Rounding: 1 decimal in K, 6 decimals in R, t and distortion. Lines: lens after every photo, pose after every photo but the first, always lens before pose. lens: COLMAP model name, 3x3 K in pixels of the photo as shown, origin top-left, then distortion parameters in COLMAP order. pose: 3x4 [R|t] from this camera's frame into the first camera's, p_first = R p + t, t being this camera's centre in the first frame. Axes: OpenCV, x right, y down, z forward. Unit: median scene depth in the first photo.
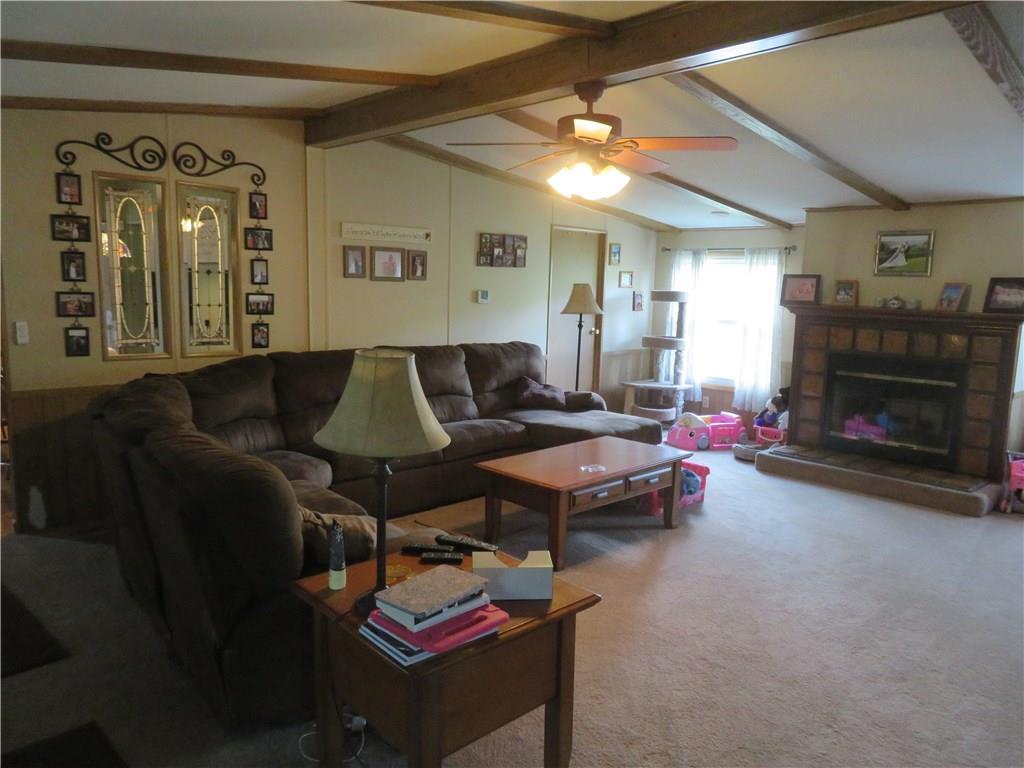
lens RADIAL K [[739.5, 0, 512.6], [0, 739.5, 382.3], [0, 0, 1]] dist [-0.004852, -0.000367]
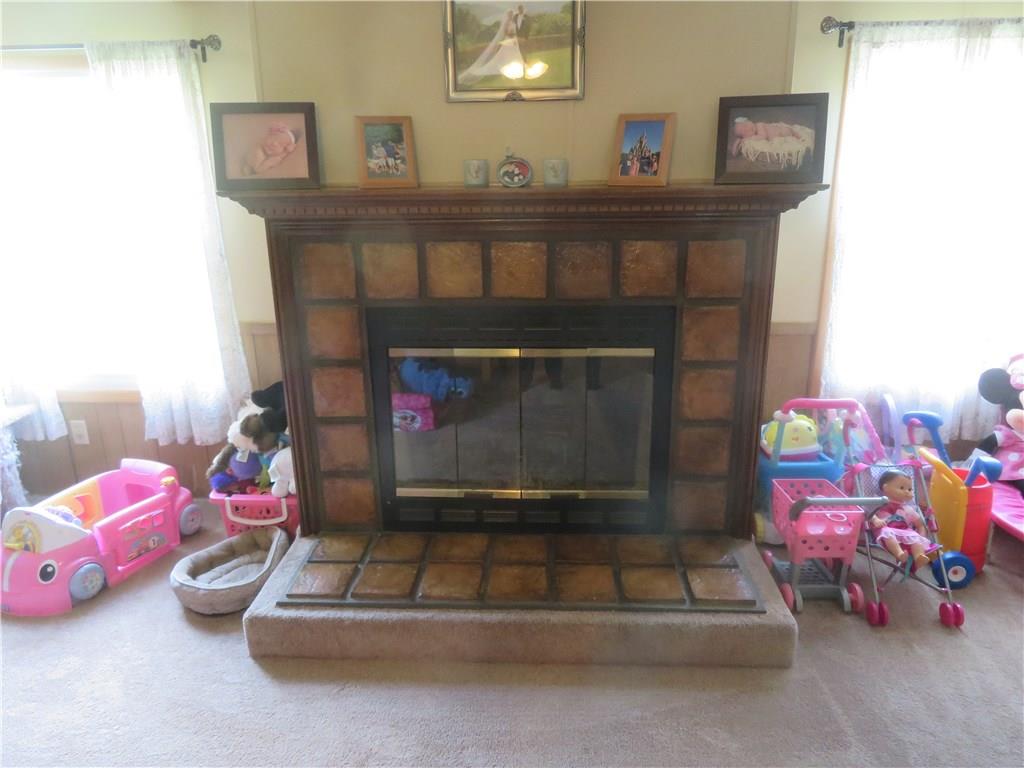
lens RADIAL K [[739.5, 0, 513.0], [0, 739.5, 380.7], [0, 0, 1]] dist [-0.004852, -0.000367]
pose [[0.724973, -0.240419, 0.645455, 0.215586], [0.126128, 0.967596, 0.218744, -0.078444], [-0.677130, -0.077174, 0.731805, 0.641509]]
